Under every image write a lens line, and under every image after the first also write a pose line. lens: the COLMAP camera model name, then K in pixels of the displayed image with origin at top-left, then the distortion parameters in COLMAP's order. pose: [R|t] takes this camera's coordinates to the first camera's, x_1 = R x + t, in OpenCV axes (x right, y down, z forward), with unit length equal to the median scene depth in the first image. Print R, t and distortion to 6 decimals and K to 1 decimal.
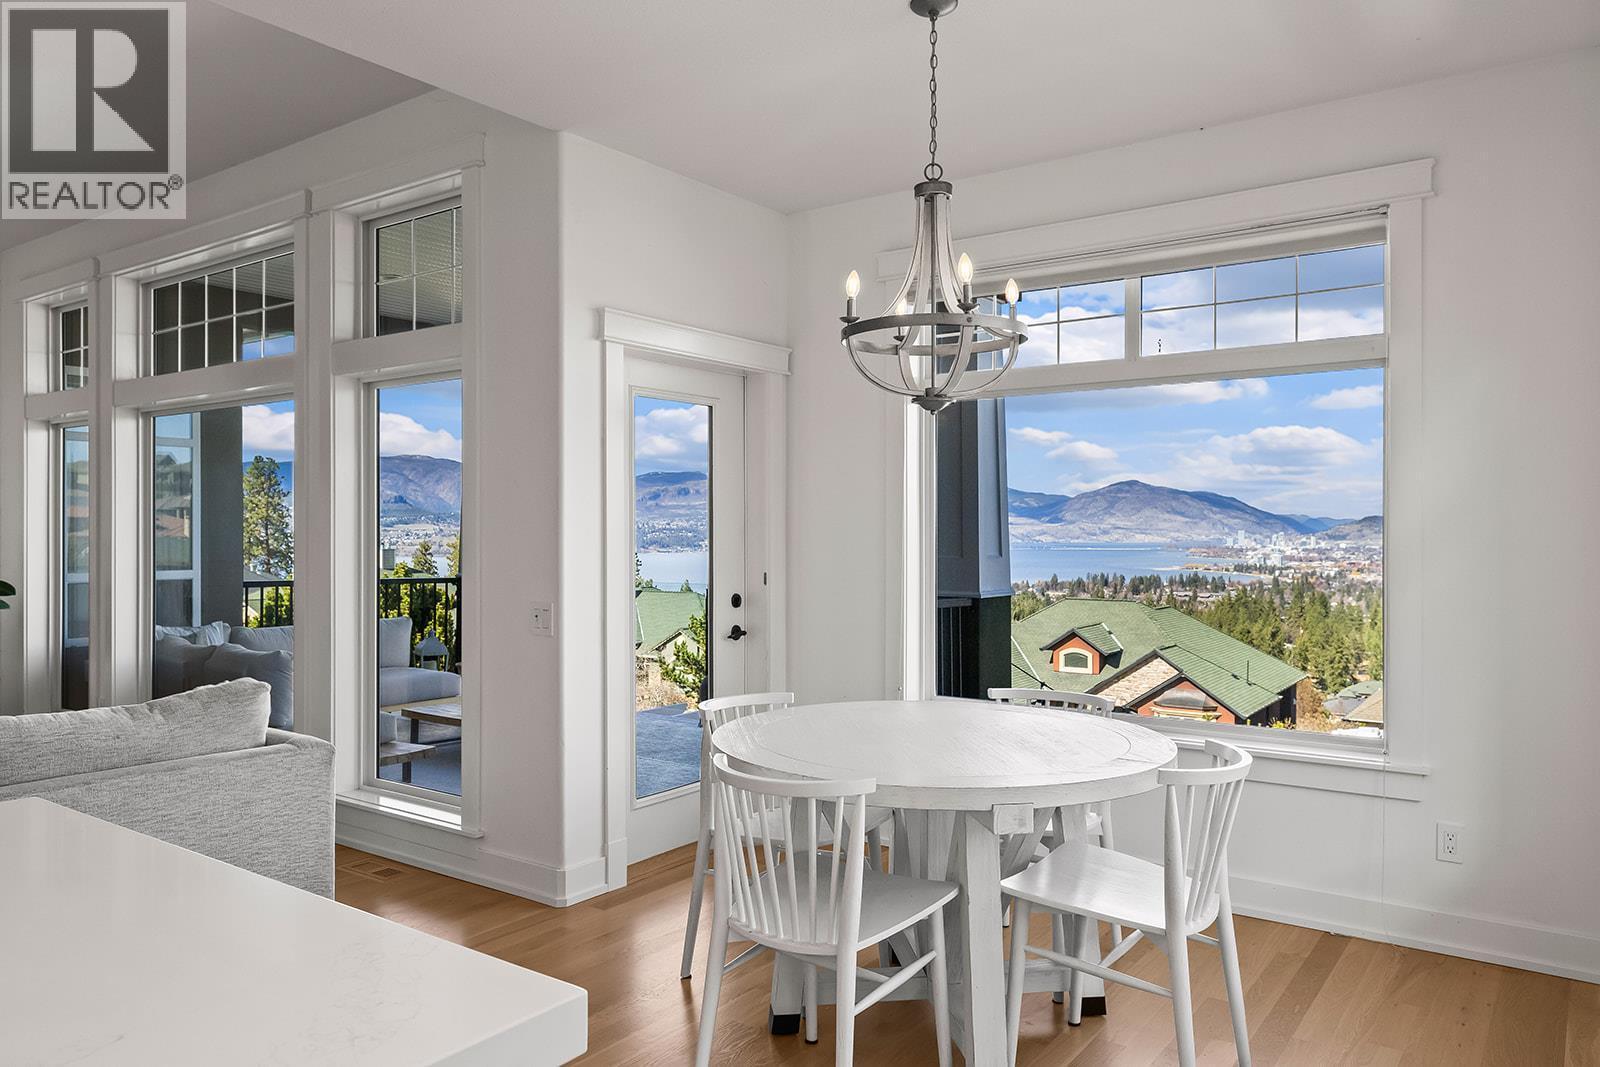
lens RADIAL K [[1098.5, 0, 804.3], [0, 1098.5, 529.5], [0, 0, 1]] dist [0.004006, -0.000702]
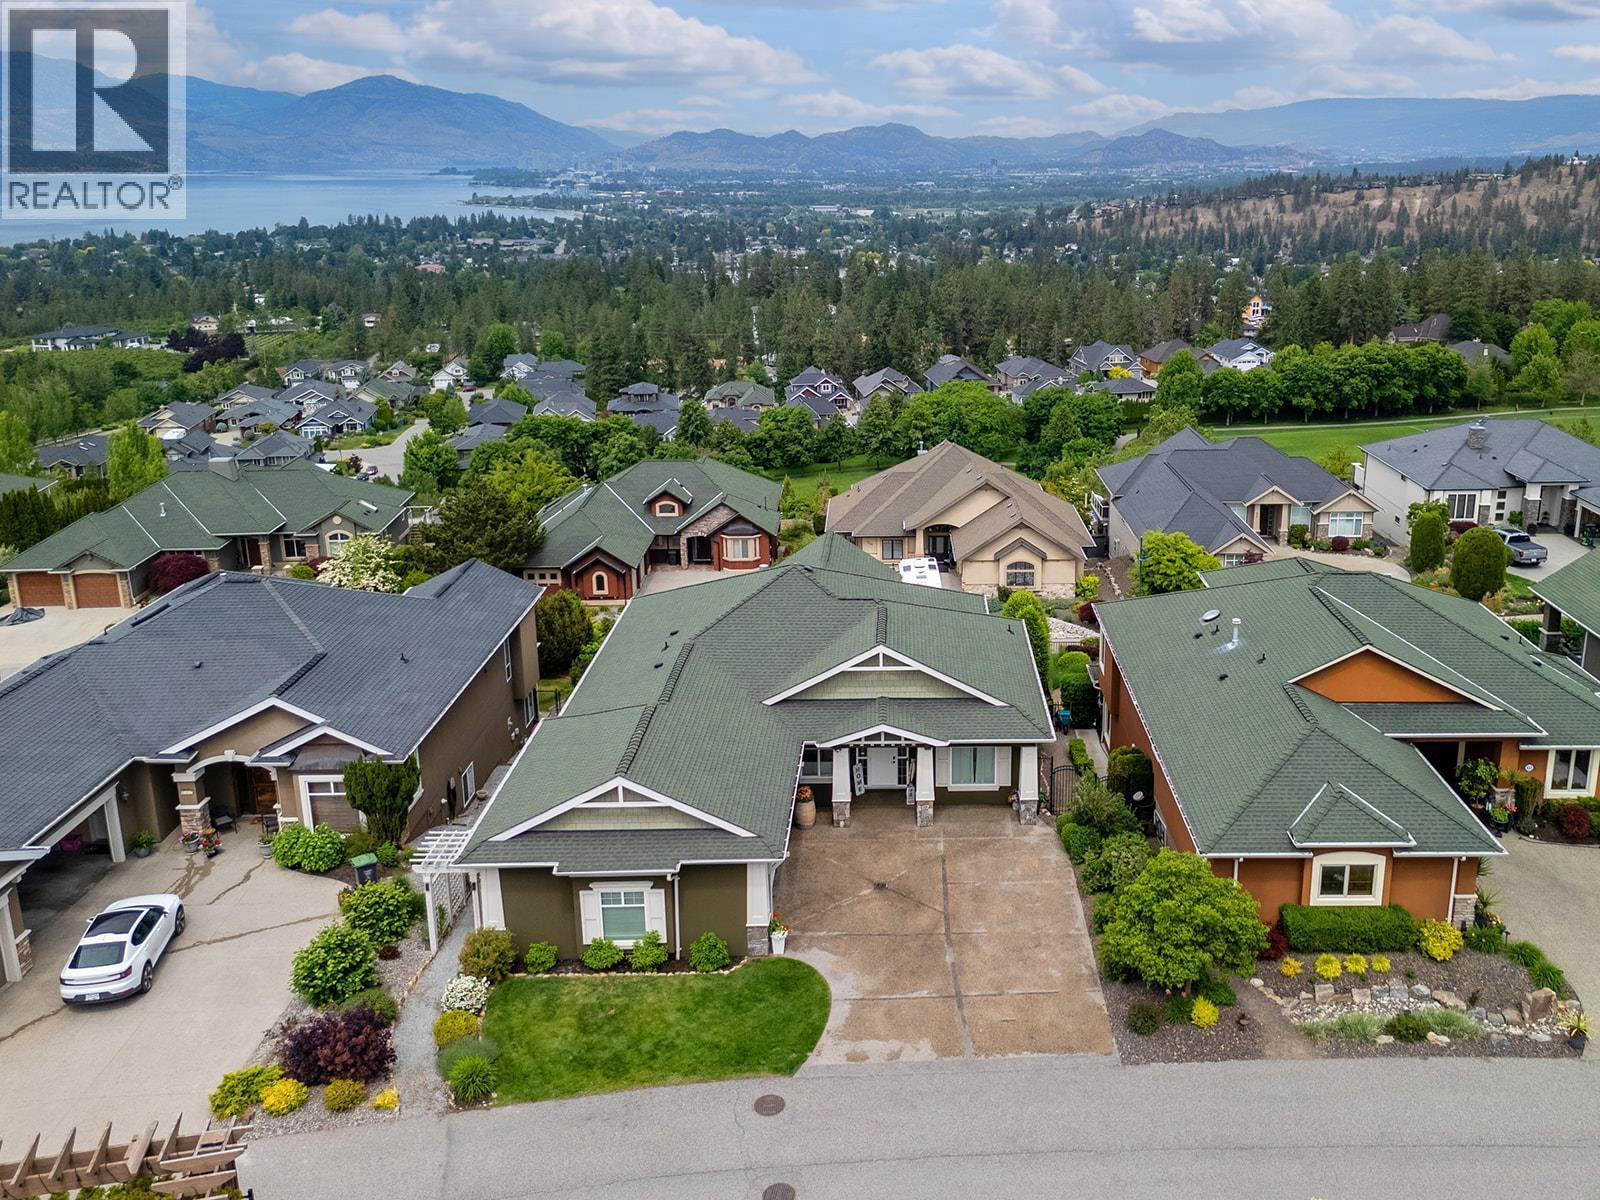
lens RADIAL K [[1792.0, 0, 800.0], [0, 1792.0, 600.0], [0, 0, 1]] dist [-0.002428, -0.004186]
pose [[0.832629, -0.200022, 0.516450, -0.201218], [0.021824, 0.943629, 0.330285, -0.127949], [-0.553401, -0.263734, 0.790058, -0.250914]]
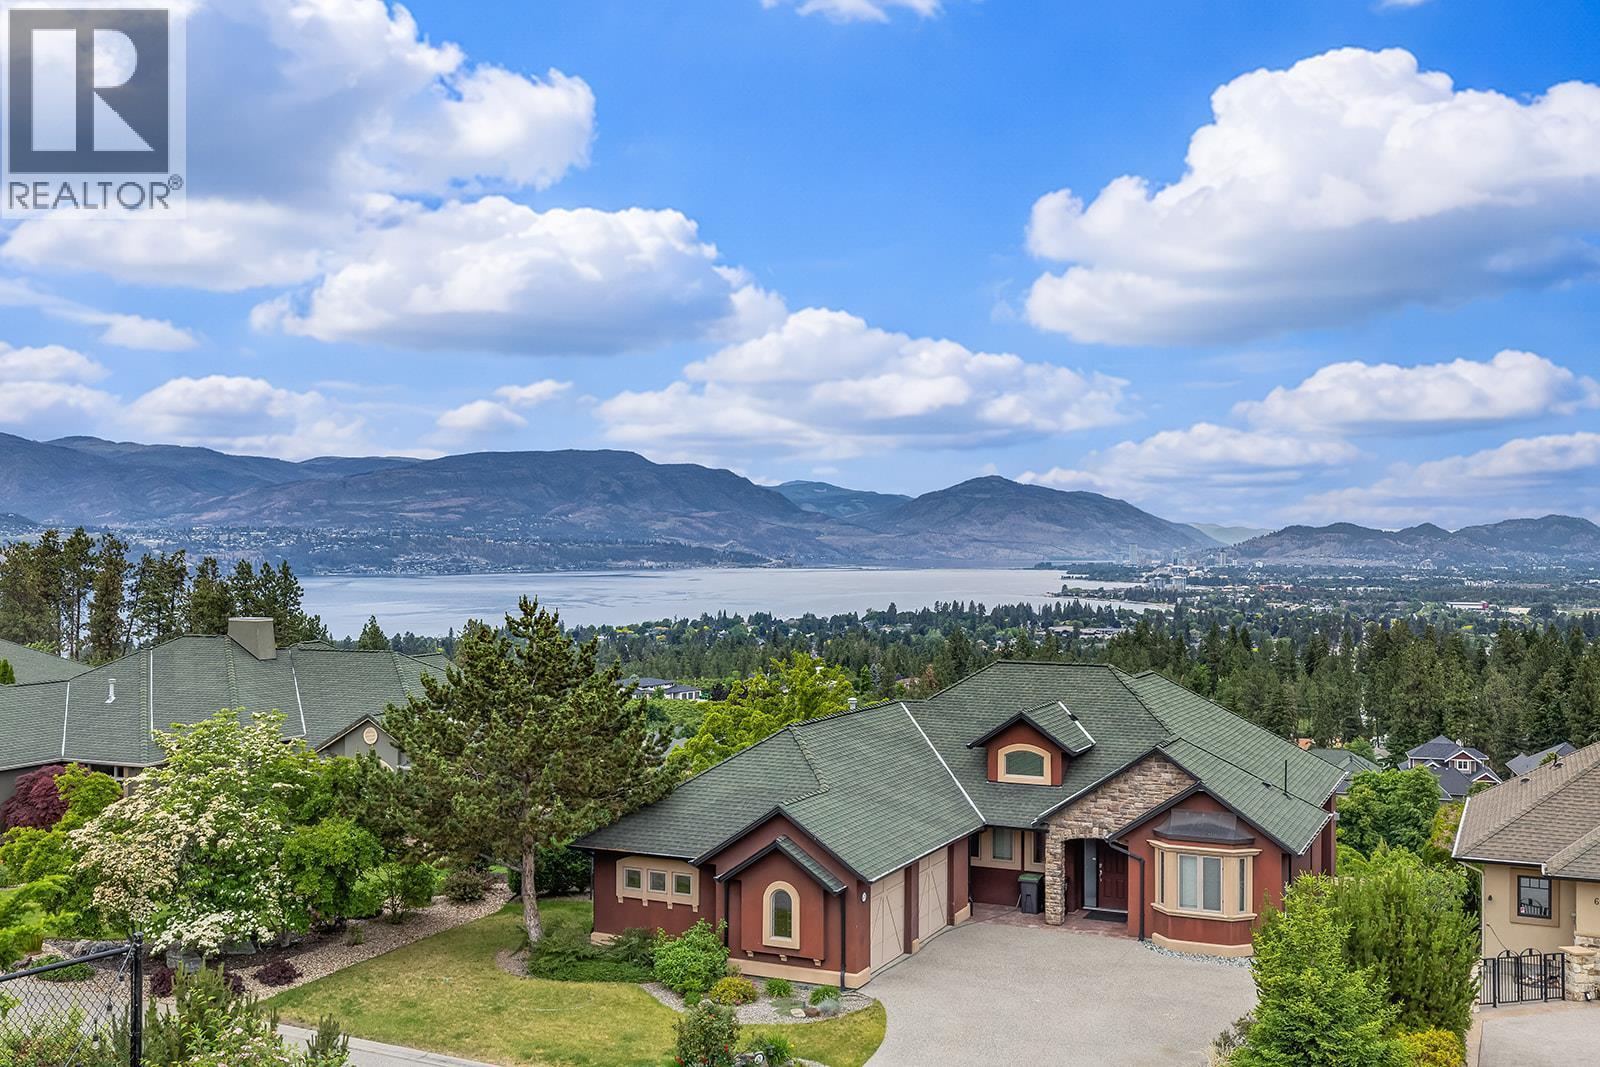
lens RADIAL K [[1483.4, 0, 824.2], [0, 1483.4, 539.0], [0, 0, 1]] dist [-0.002774, 0.001313]
pose [[0.982113, 0.003255, 0.188263, -0.004879], [-0.003213, 0.999995, -0.000528, -0.001634], [-0.188264, -0.000087, 0.982118, 0.038439]]
